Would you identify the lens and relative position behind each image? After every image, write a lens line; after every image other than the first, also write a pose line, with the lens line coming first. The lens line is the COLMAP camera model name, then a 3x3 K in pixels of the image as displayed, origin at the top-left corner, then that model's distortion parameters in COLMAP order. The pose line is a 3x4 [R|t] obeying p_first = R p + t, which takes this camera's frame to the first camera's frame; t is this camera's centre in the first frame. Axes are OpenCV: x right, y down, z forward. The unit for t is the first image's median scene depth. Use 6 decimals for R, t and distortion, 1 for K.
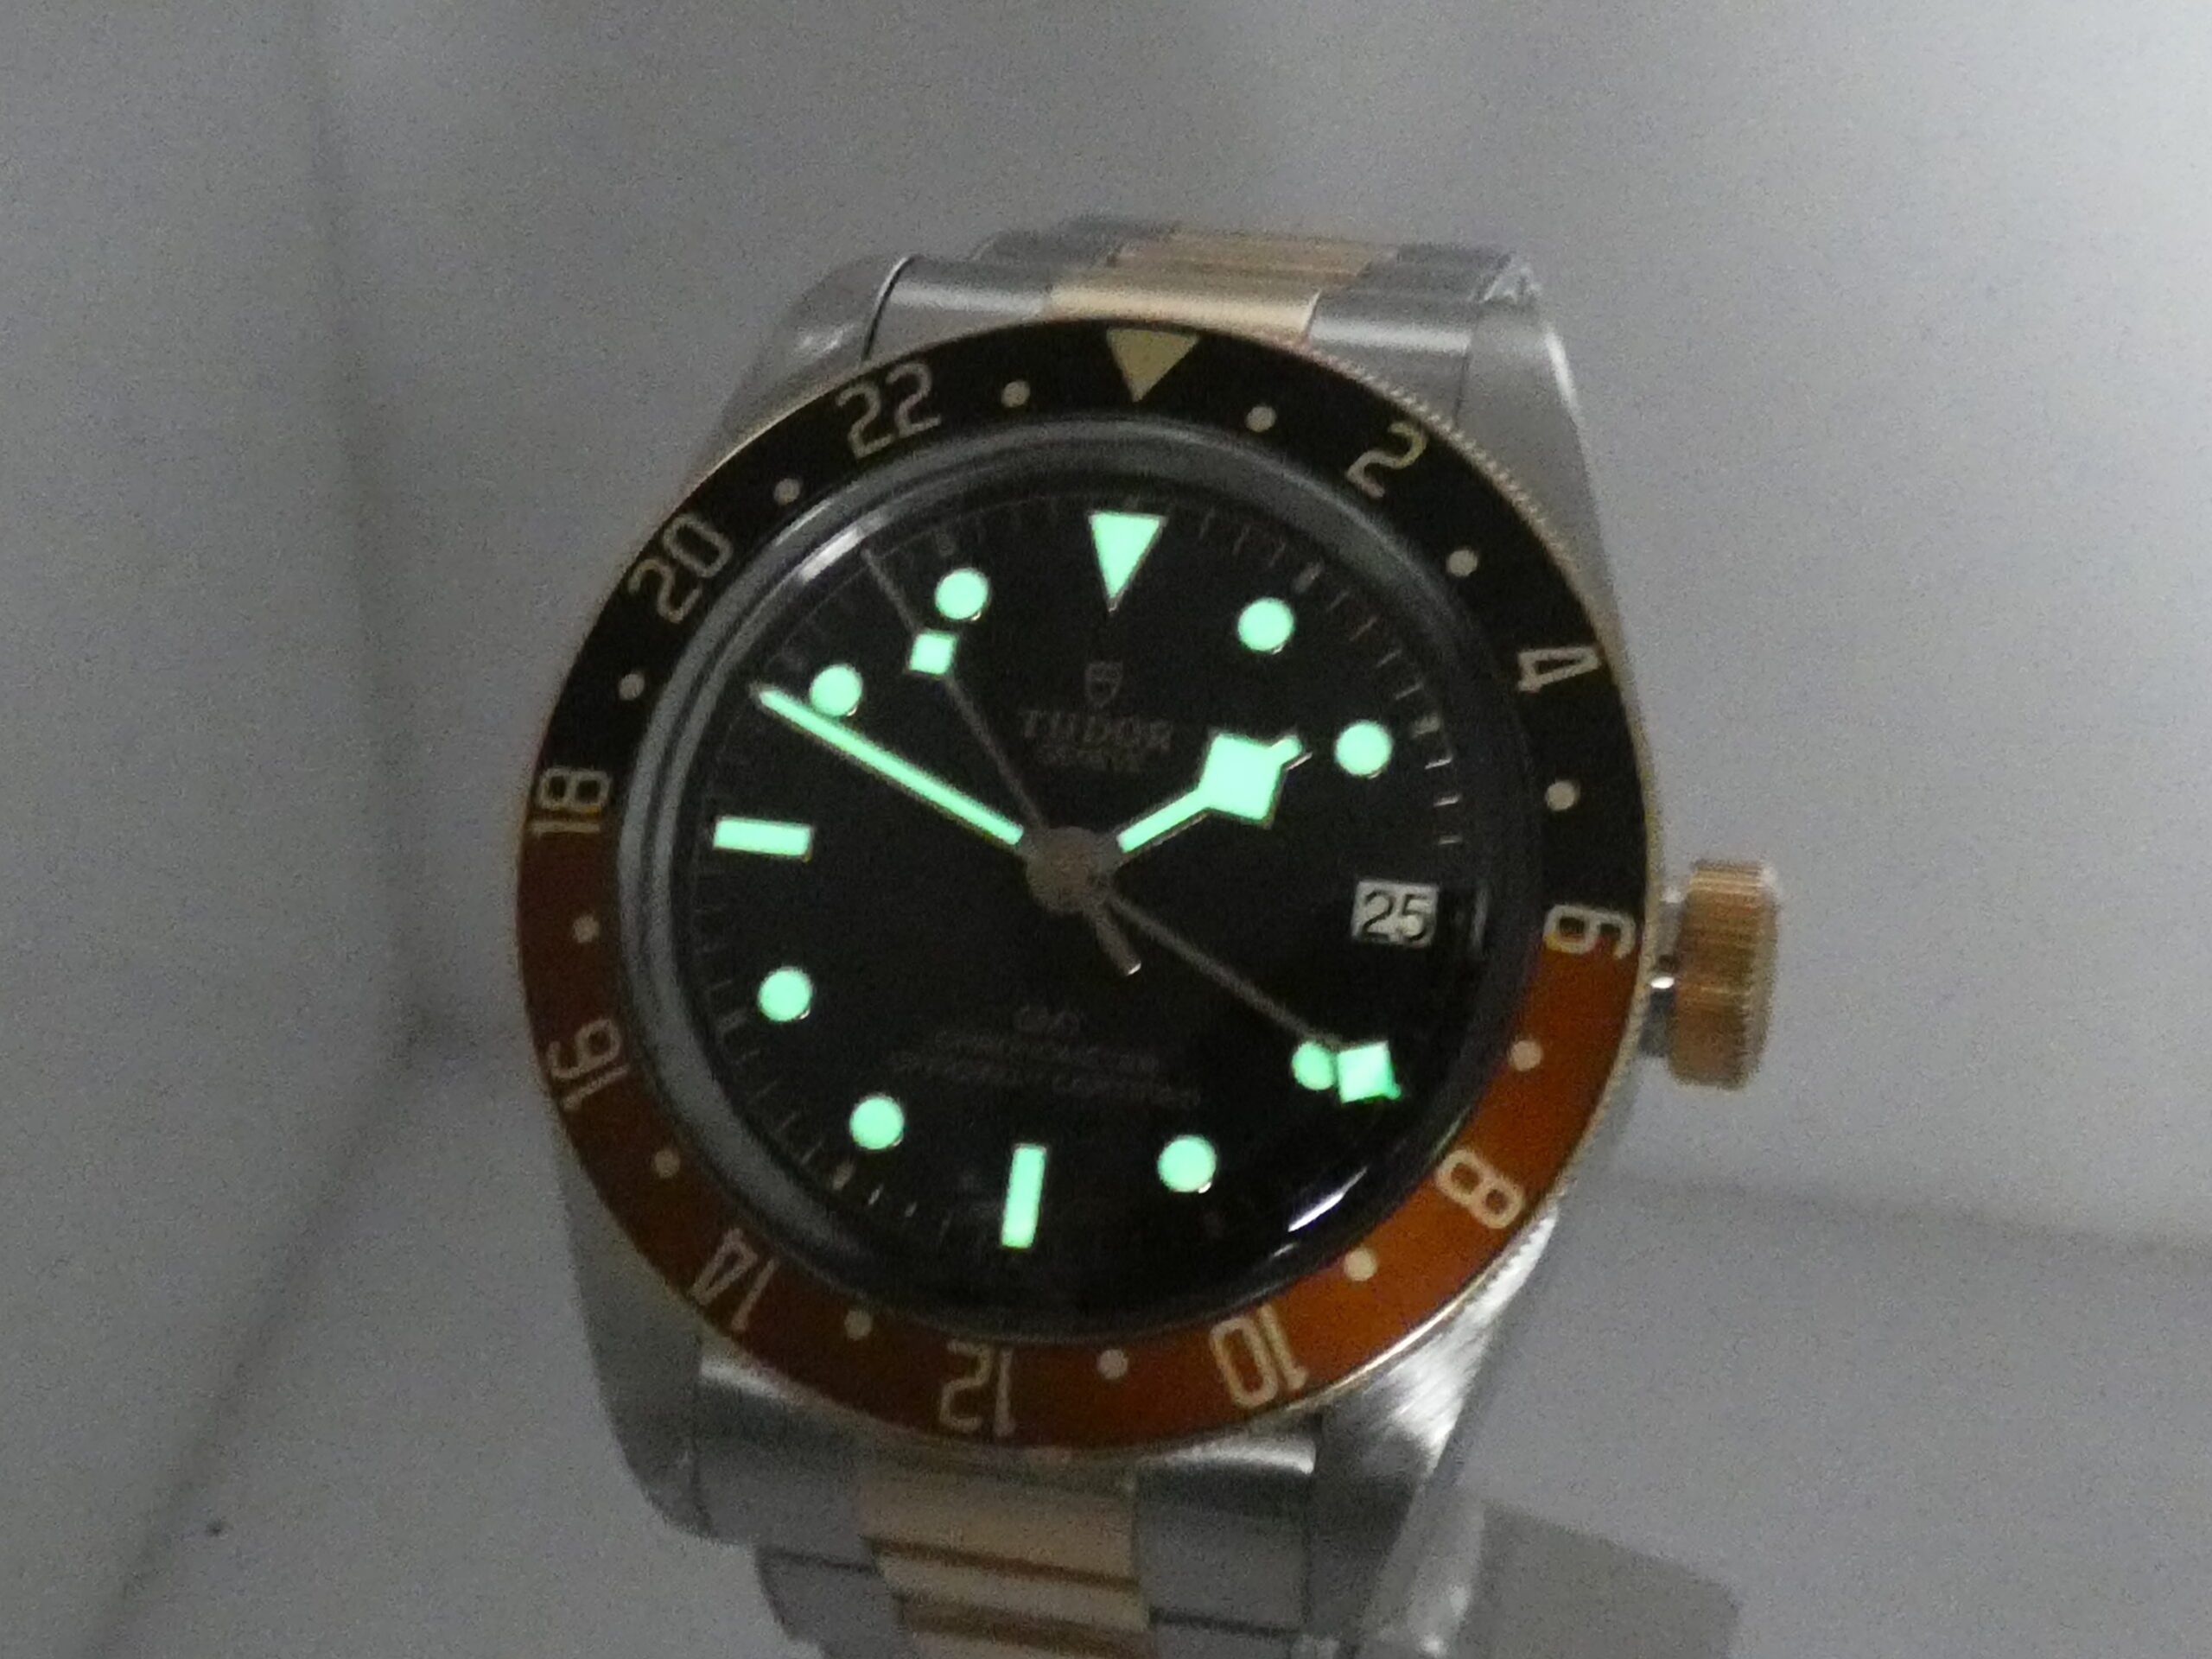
lens RADIAL K [[3513.7, 0, 1106.0], [0, 3513.7, 829.5], [0, 0, 1]] dist [-0.100998, -0.025634]
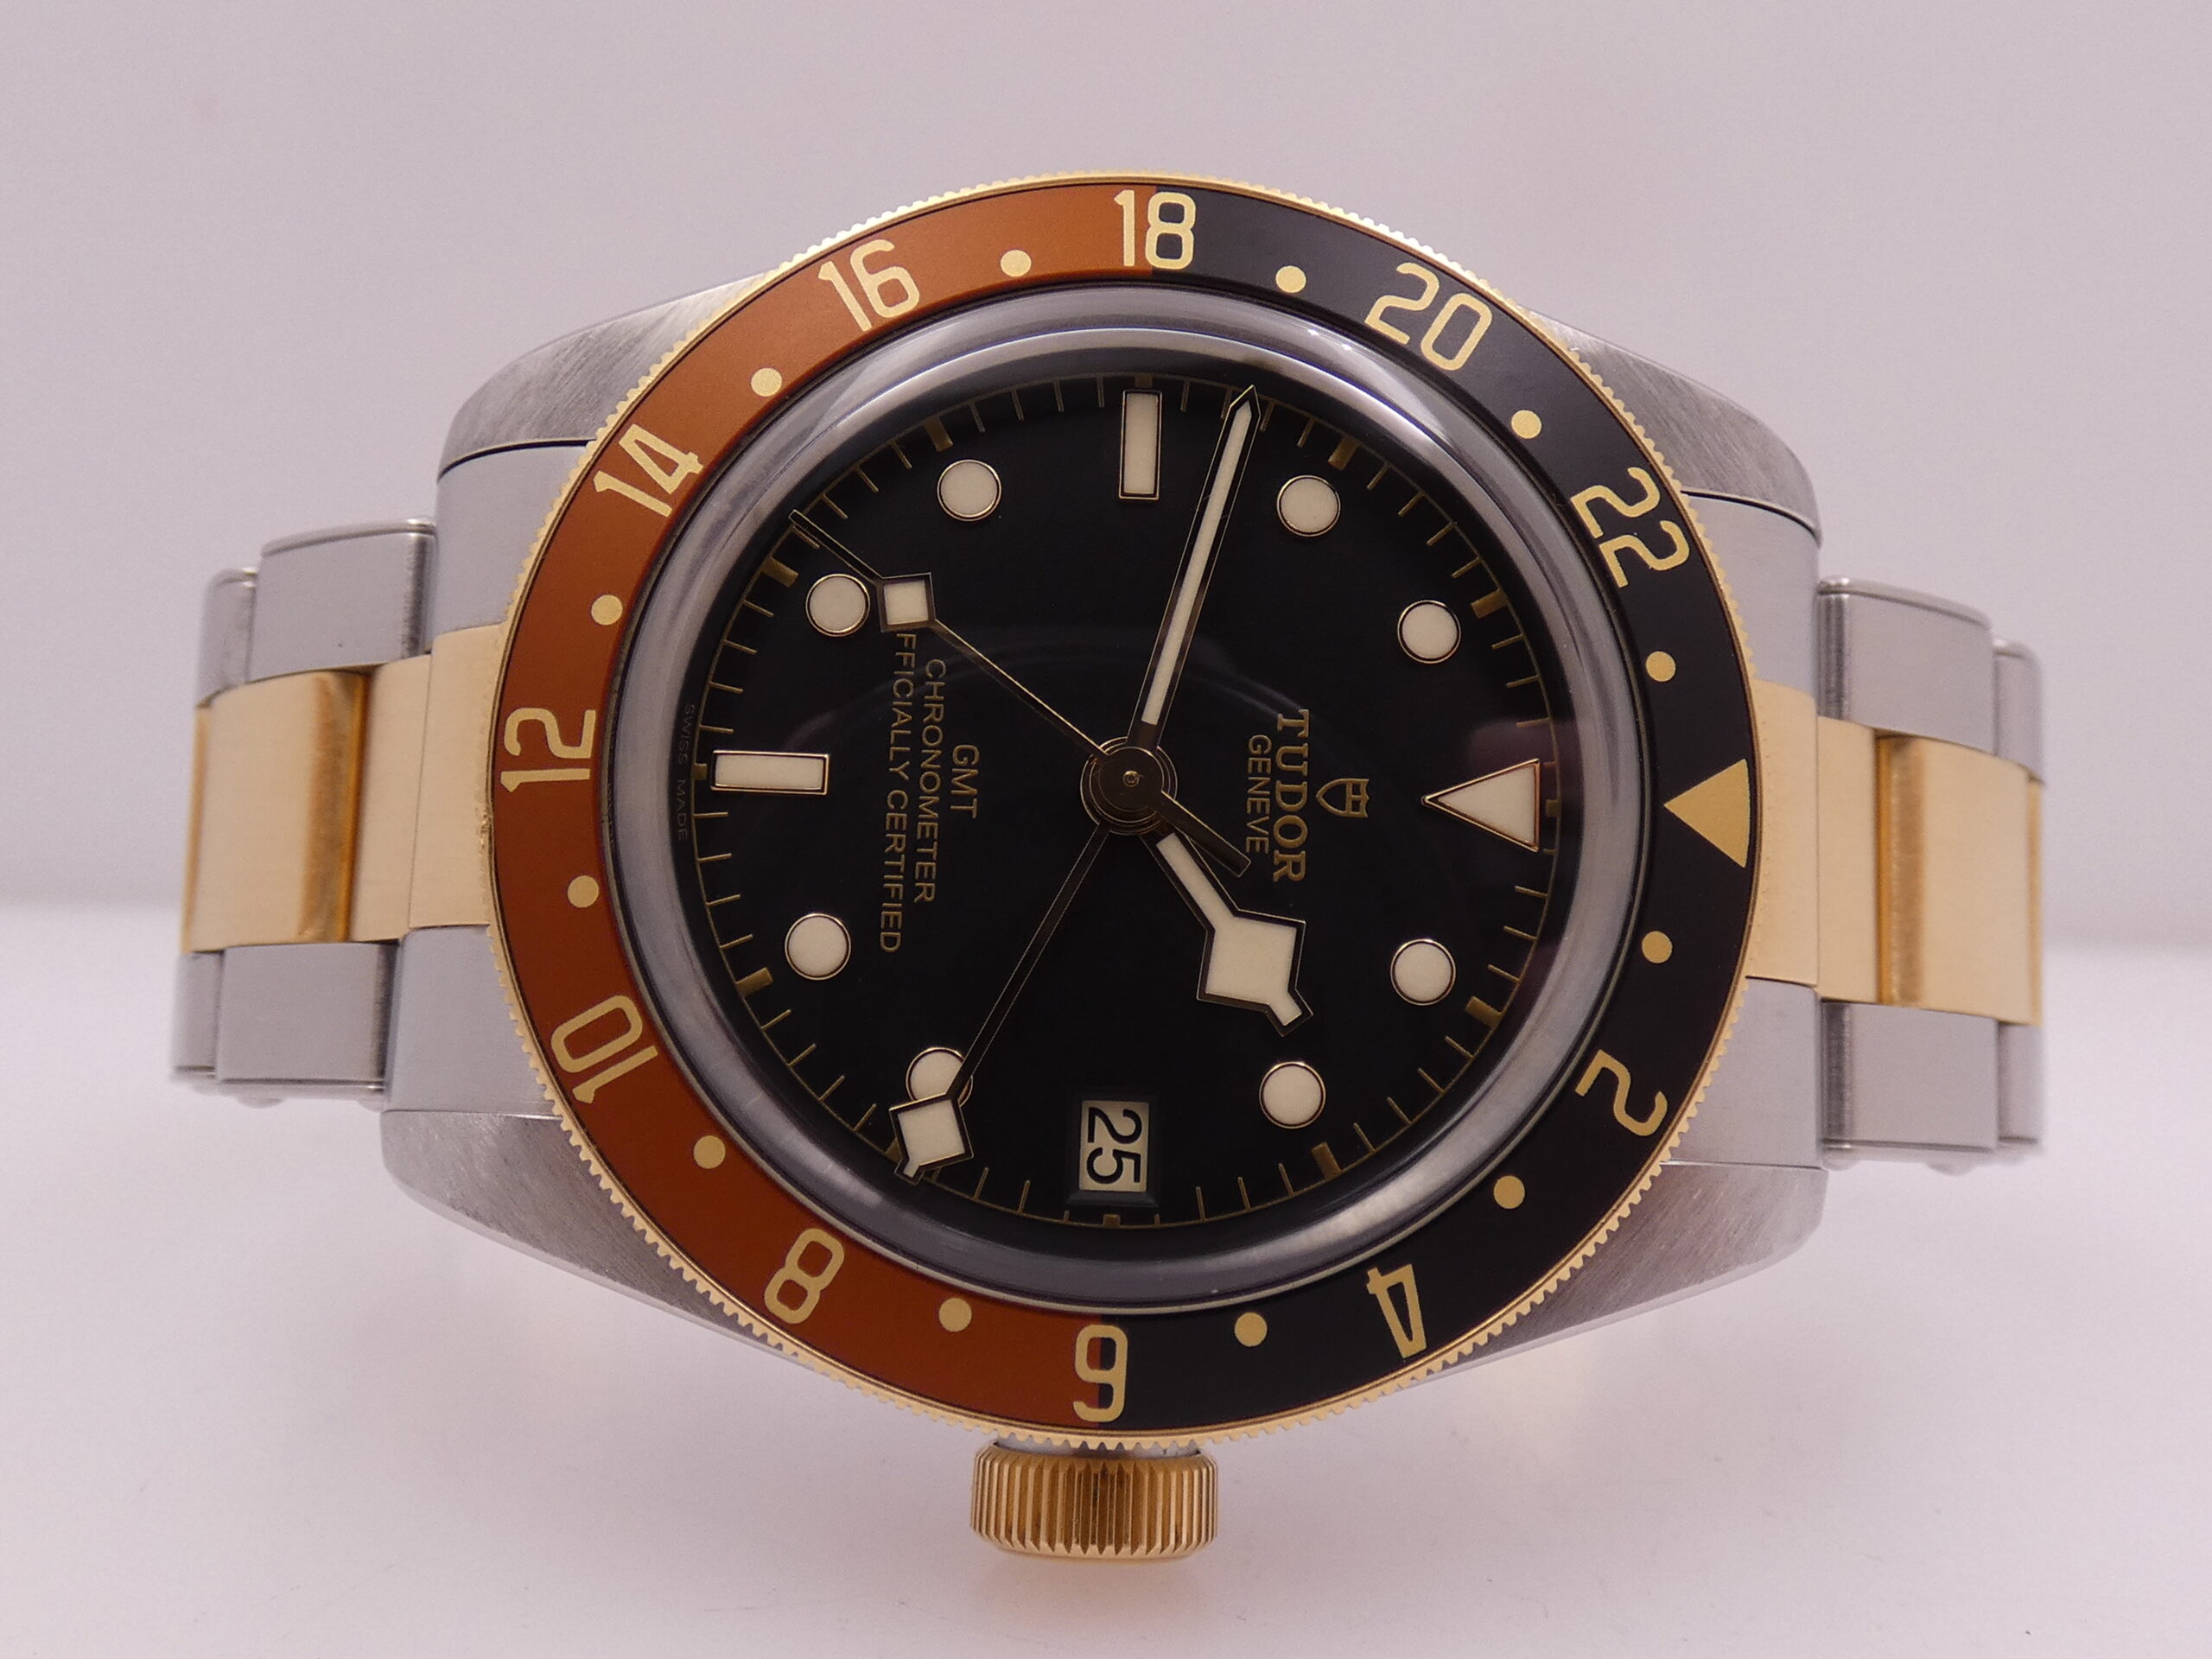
lens RADIAL K [[2319.6, 0, 1106.0], [0, 2319.6, 829.5], [0, 0, 1]] dist [0.013563, 0.019532]
pose [[0.104353, 0.994120, 0.028900, -0.016584], [-0.981798, 0.098336, 0.162487, -0.078915], [0.158690, -0.045330, 0.986287, 0.401277]]
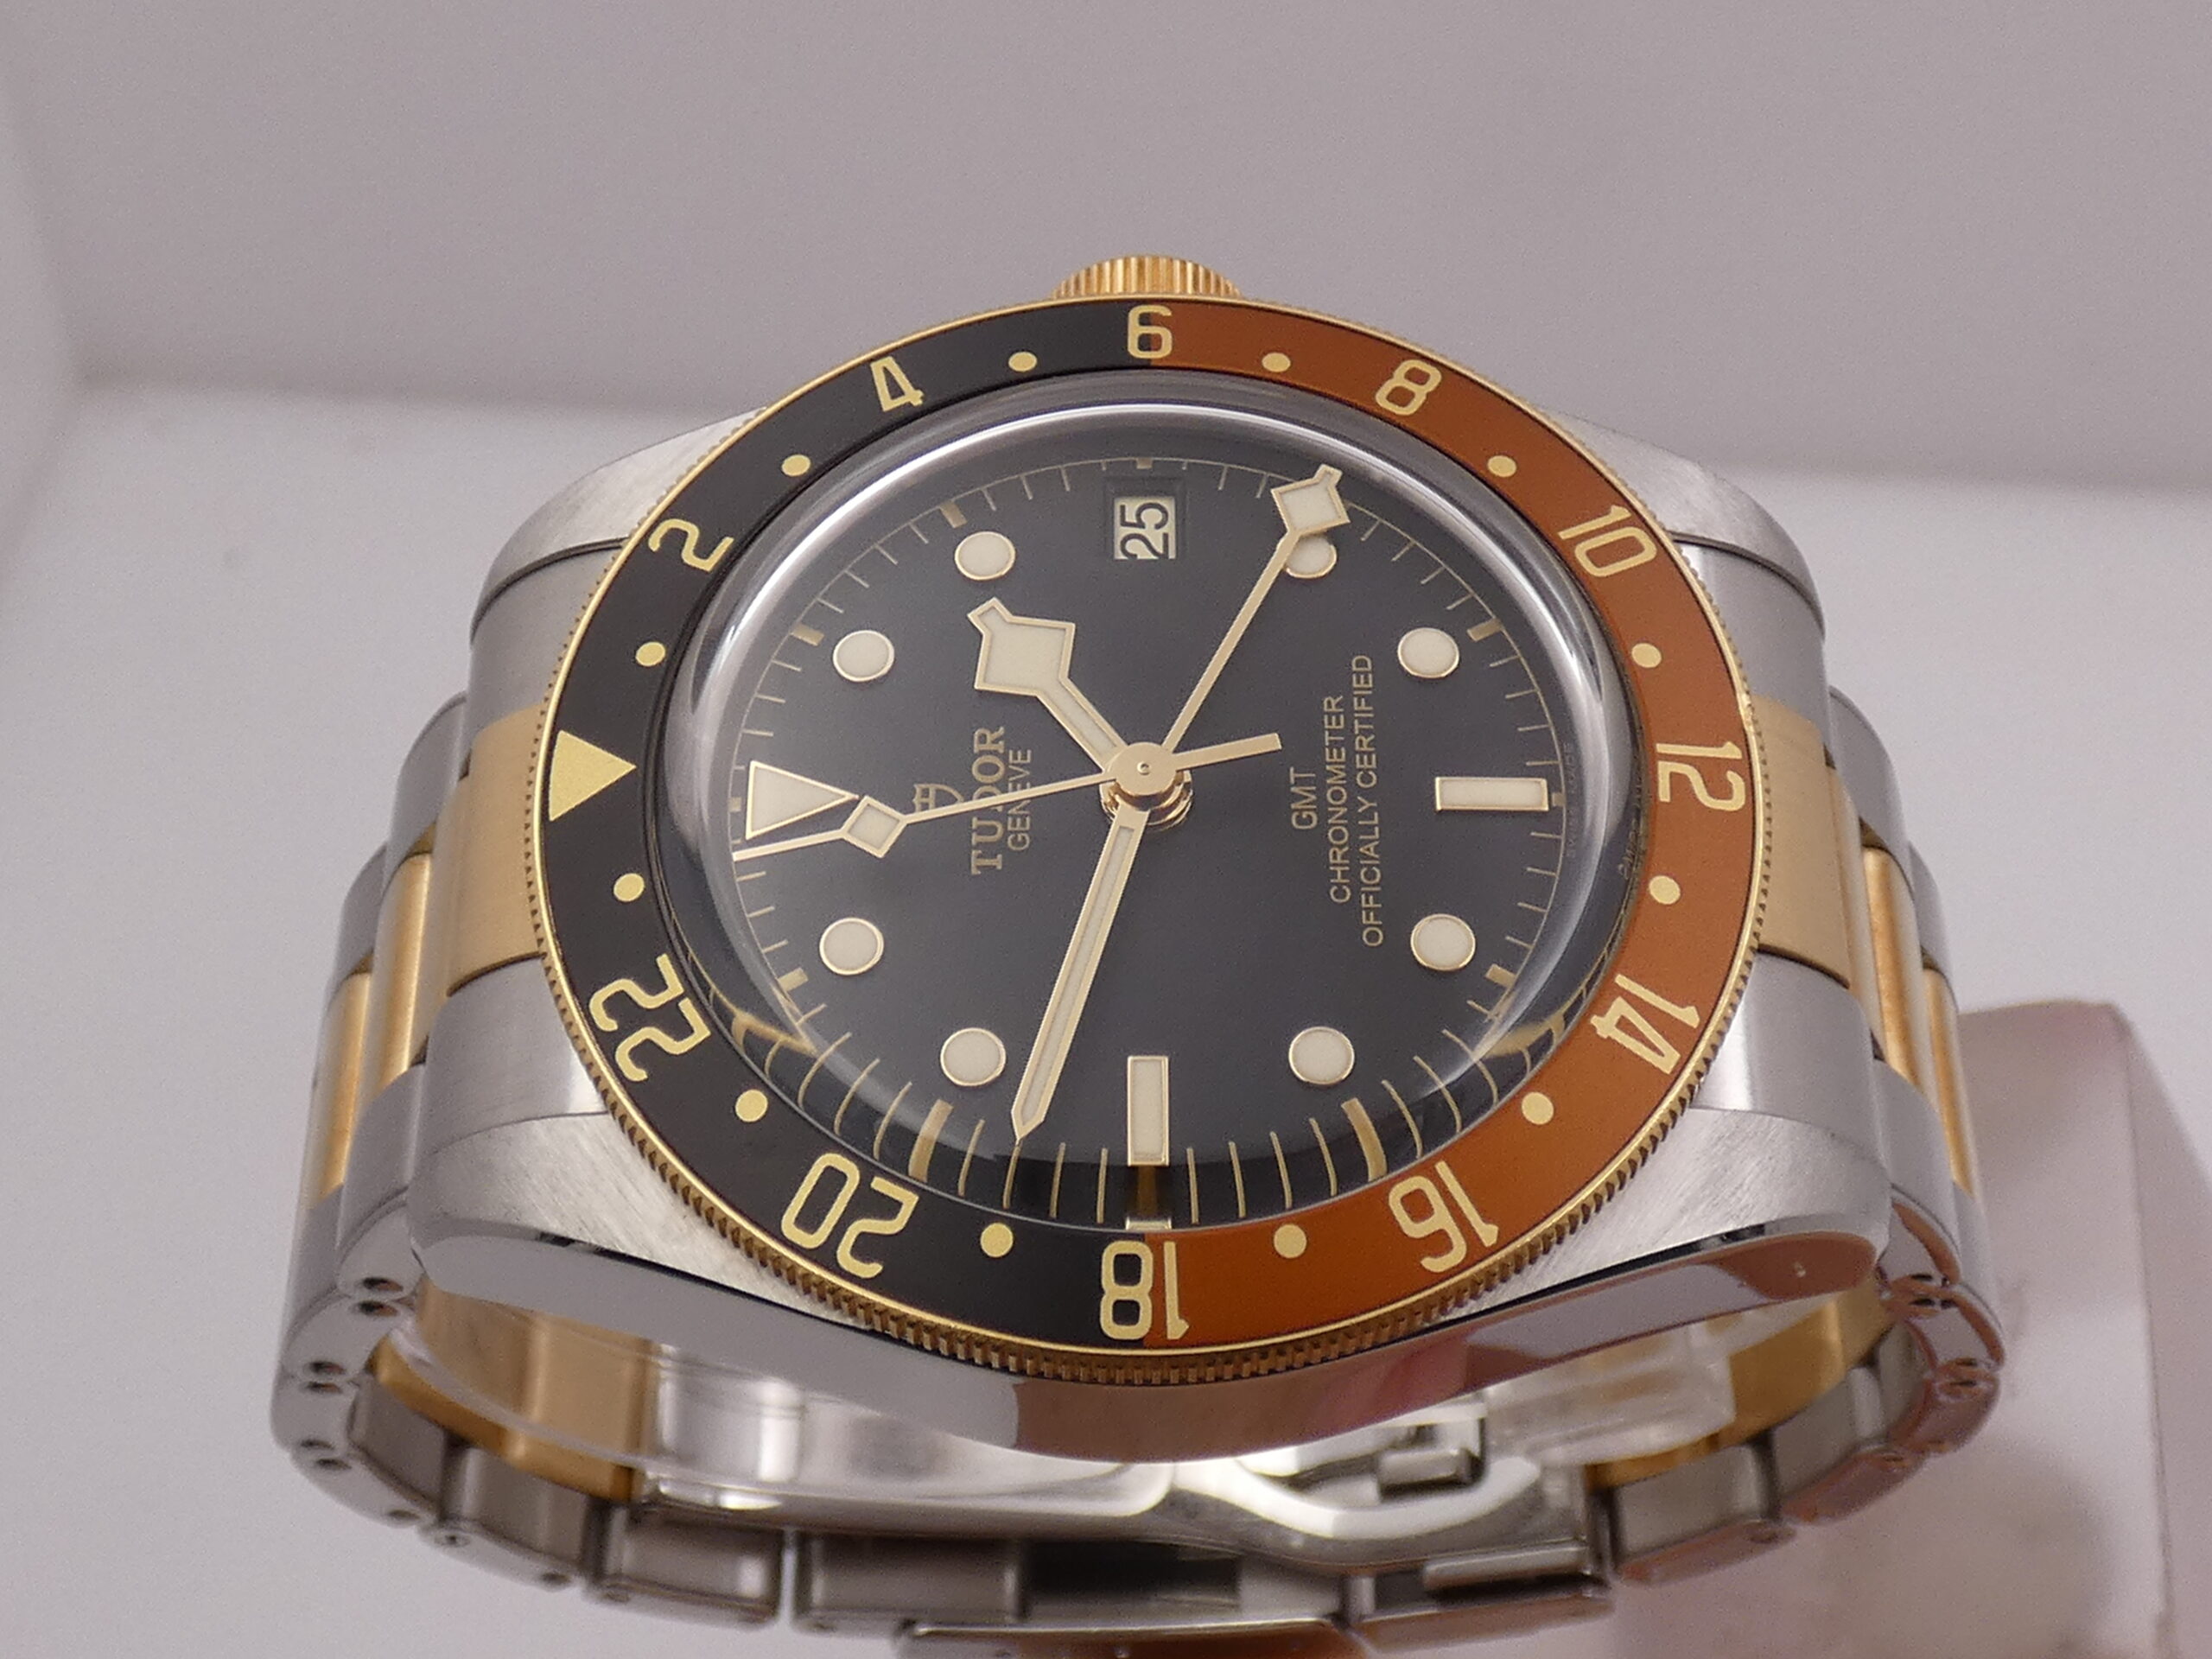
lens RADIAL K [[3460.4, 0, 1106.0], [0, 3460.4, 829.5], [0, 0, 1]] dist [-0.050298, 0.017544]
pose [[-0.142338, -0.756581, 0.638221, -0.609787], [0.976358, -0.001344, 0.216157, -0.199720], [-0.162682, 0.653899, 0.738885, 0.315932]]
